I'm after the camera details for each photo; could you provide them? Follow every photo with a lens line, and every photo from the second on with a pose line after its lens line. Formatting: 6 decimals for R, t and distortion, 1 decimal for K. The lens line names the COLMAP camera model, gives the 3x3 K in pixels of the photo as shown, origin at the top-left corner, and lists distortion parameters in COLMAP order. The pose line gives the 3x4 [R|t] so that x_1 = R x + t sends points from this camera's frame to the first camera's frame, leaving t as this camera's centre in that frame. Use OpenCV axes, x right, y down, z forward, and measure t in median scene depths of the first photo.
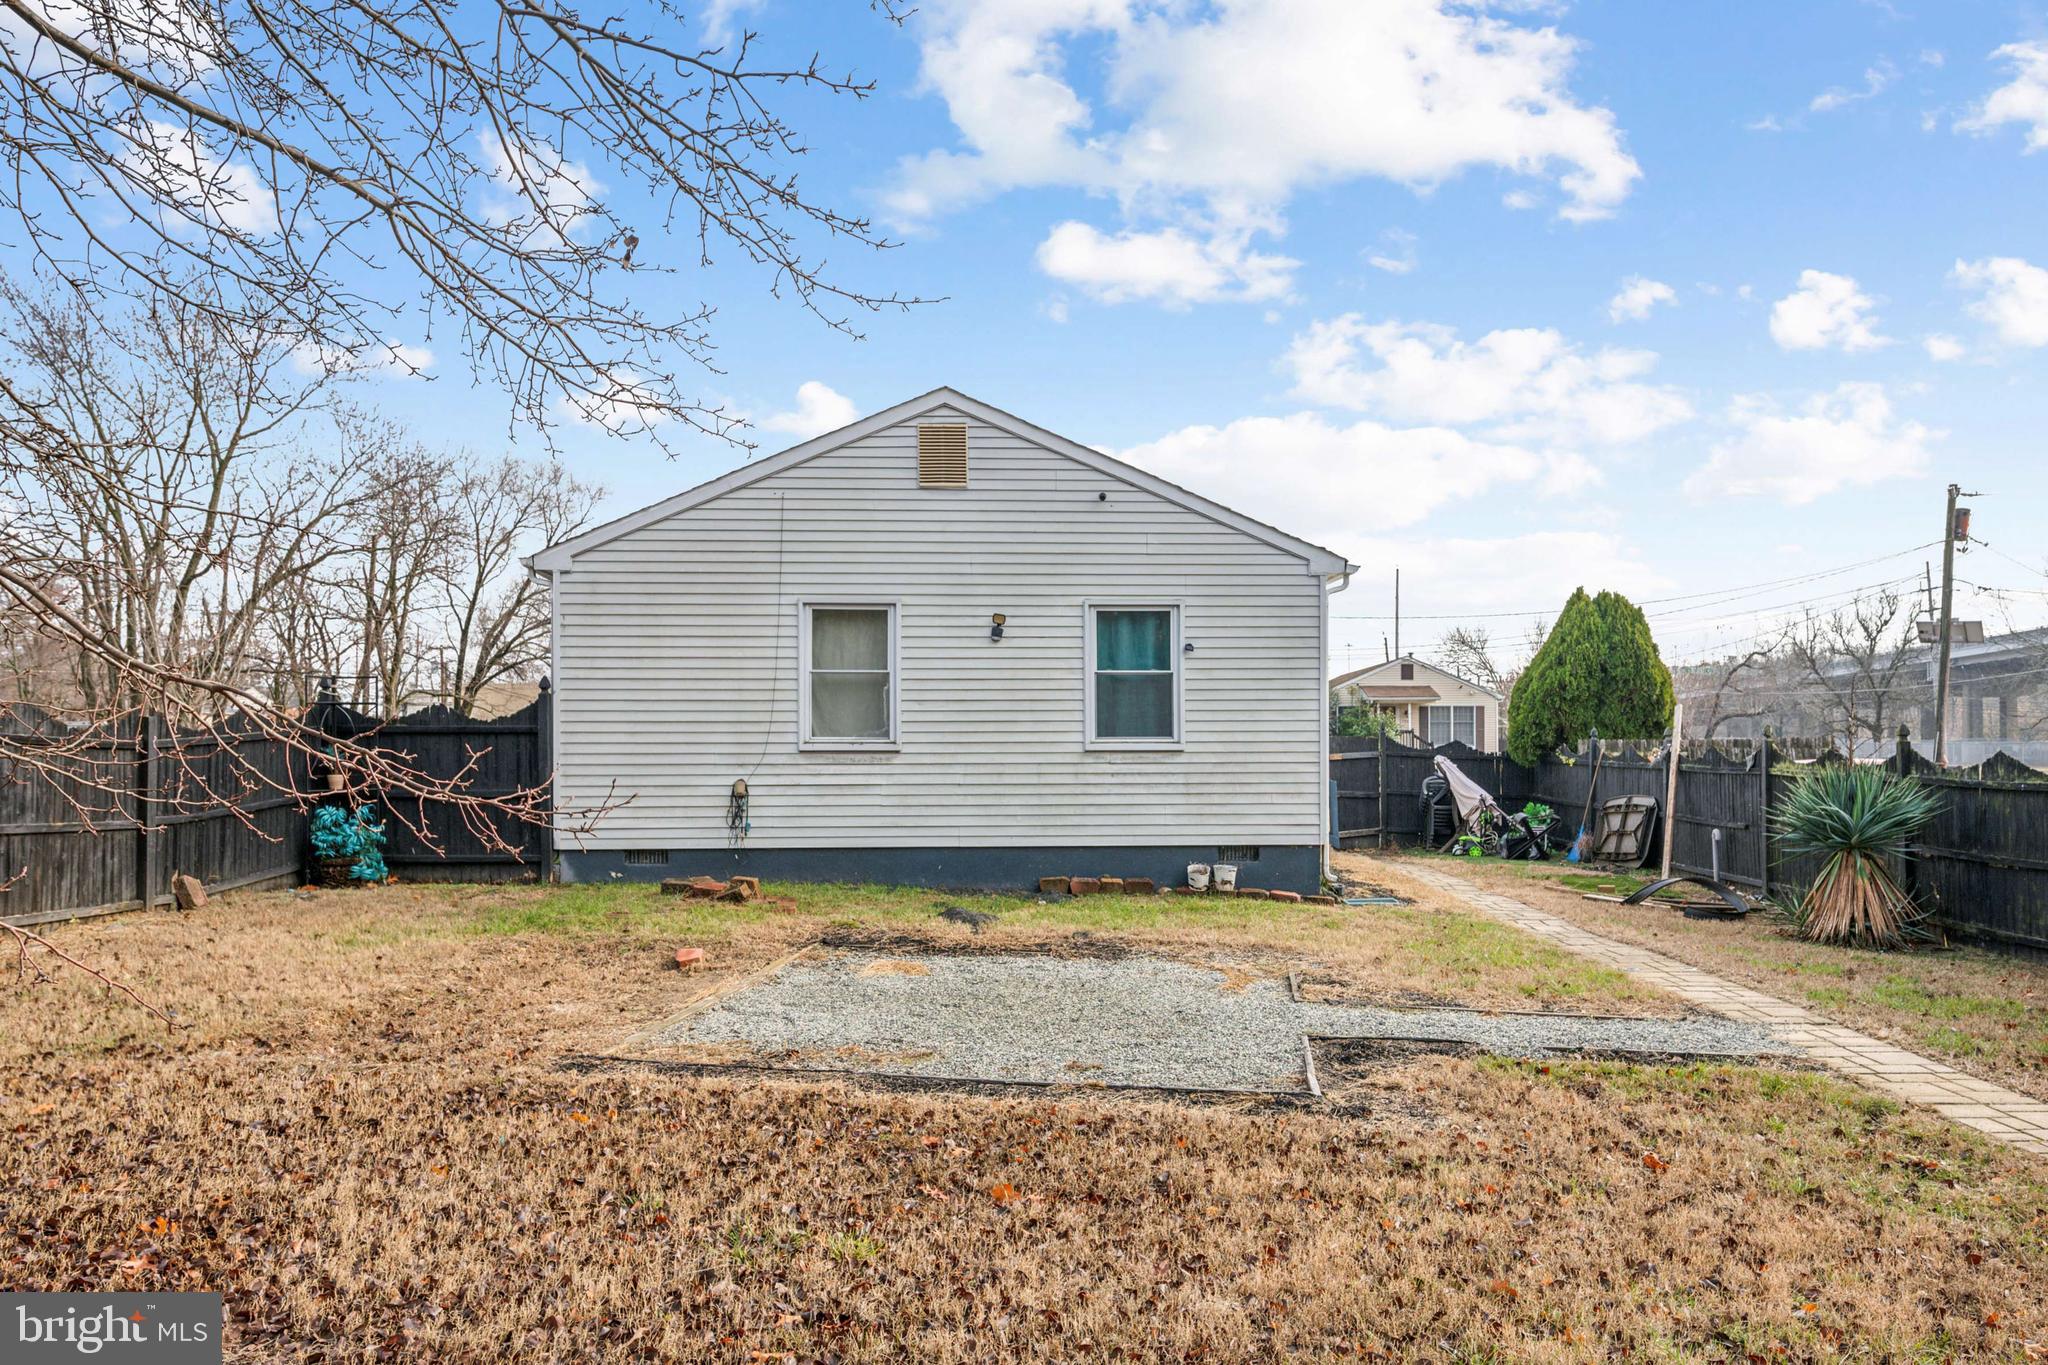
lens RADIAL K [[1378.6, 0, 1023.9], [0, 1378.6, 746.2], [0, 0, 1]] dist [-0.001294, 0.000152]
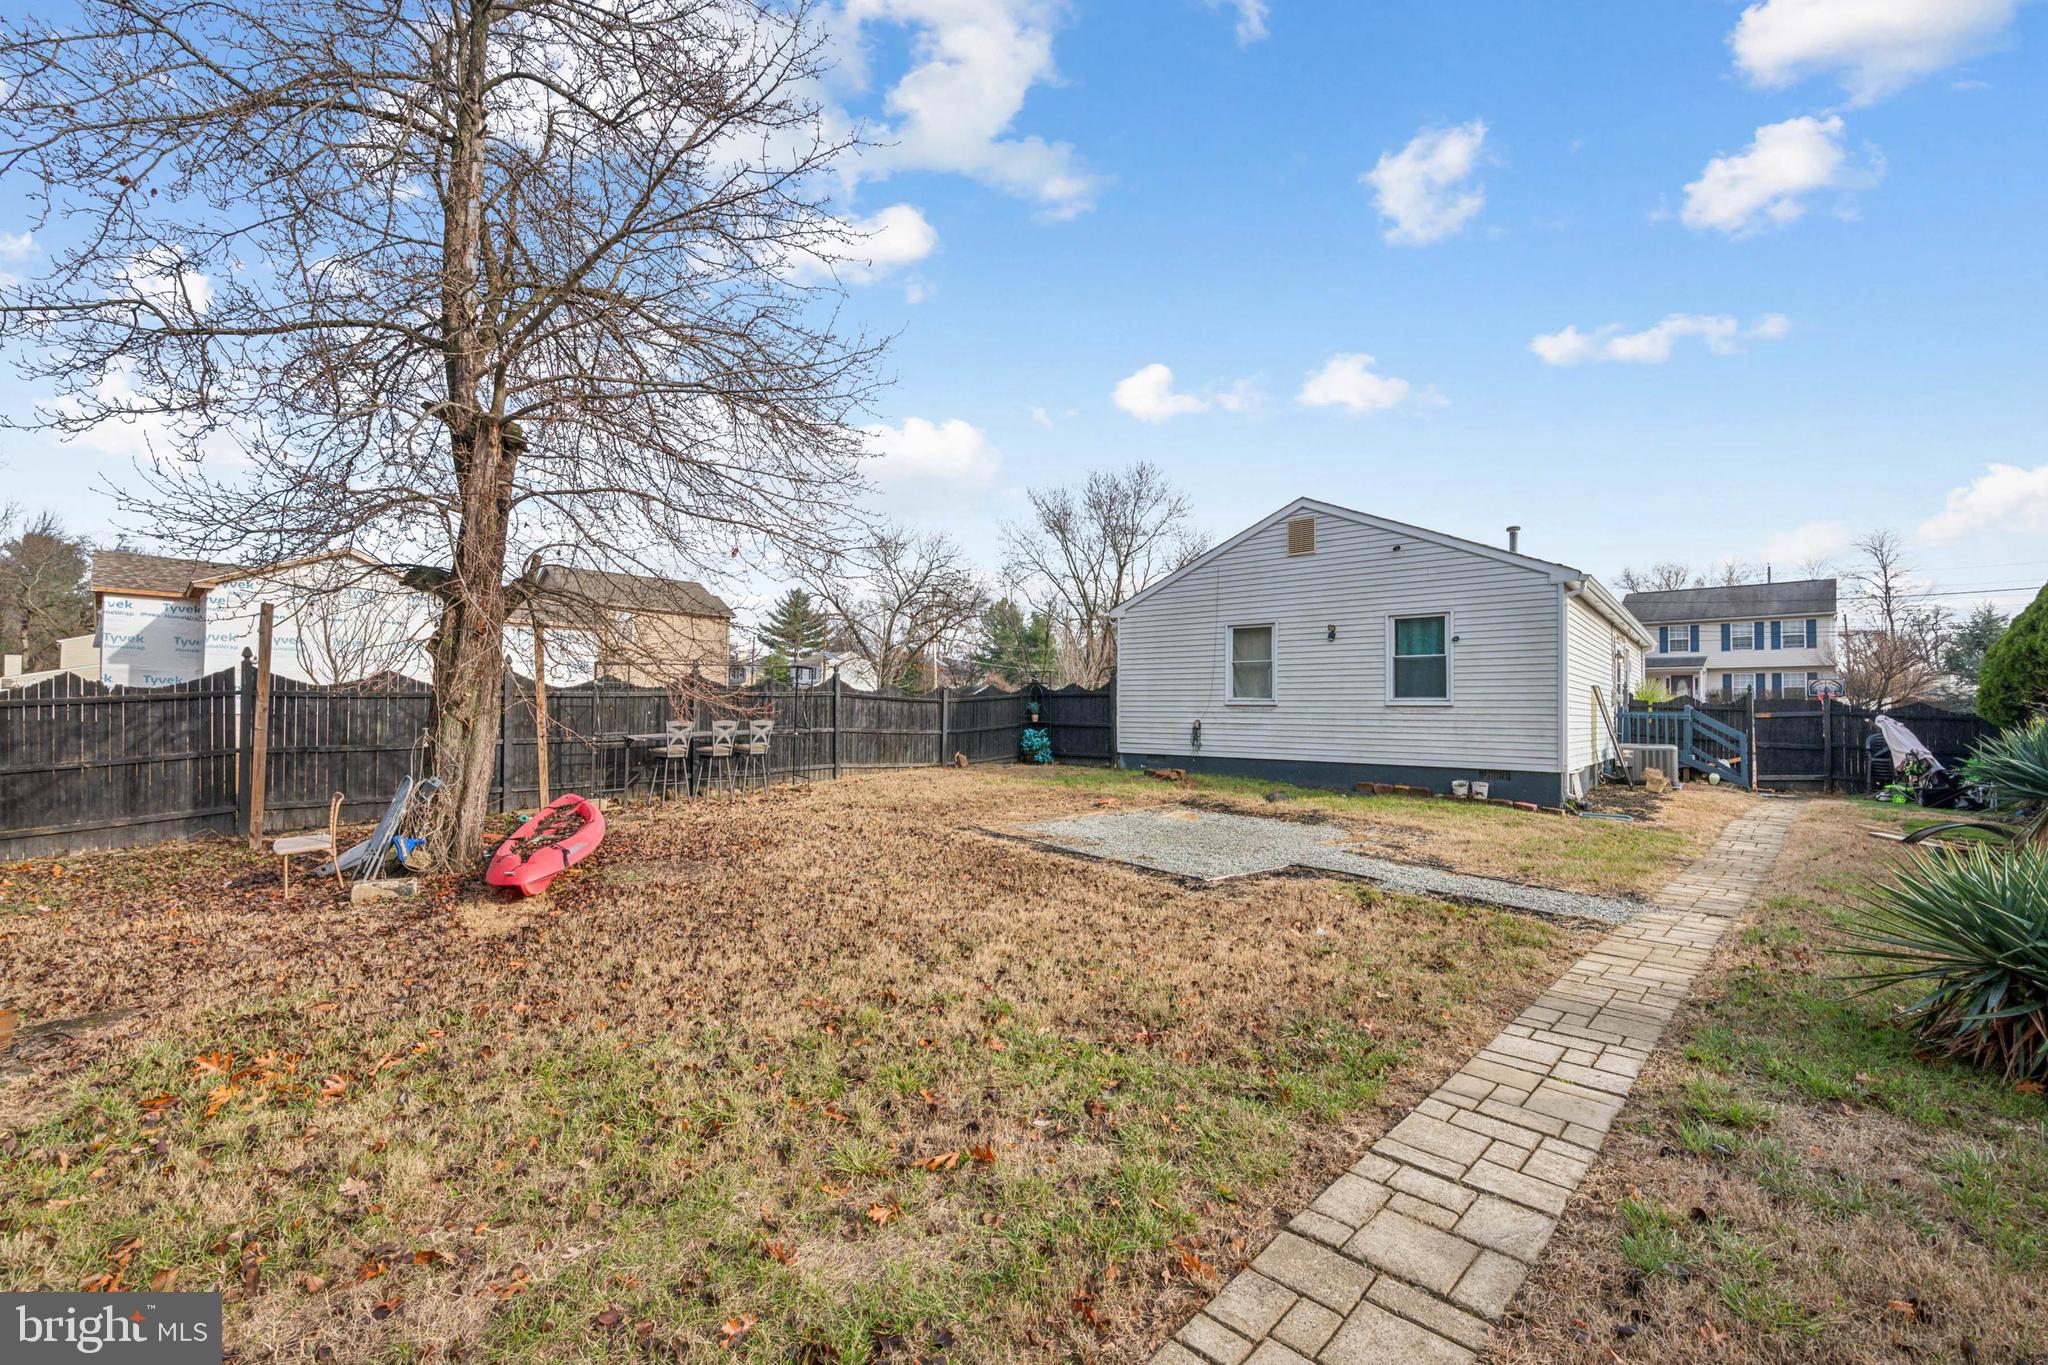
lens RADIAL K [[848.8, 0, 1033.0], [0, 848.8, 690.8], [0, 0, 1]] dist [0.004815, 0.000064]
pose [[0.732743, -0.007543, -0.680463, 0.422028], [-0.006262, 0.999821, -0.017826, 0.005970], [0.680476, 0.017323, 0.732565, -0.015155]]
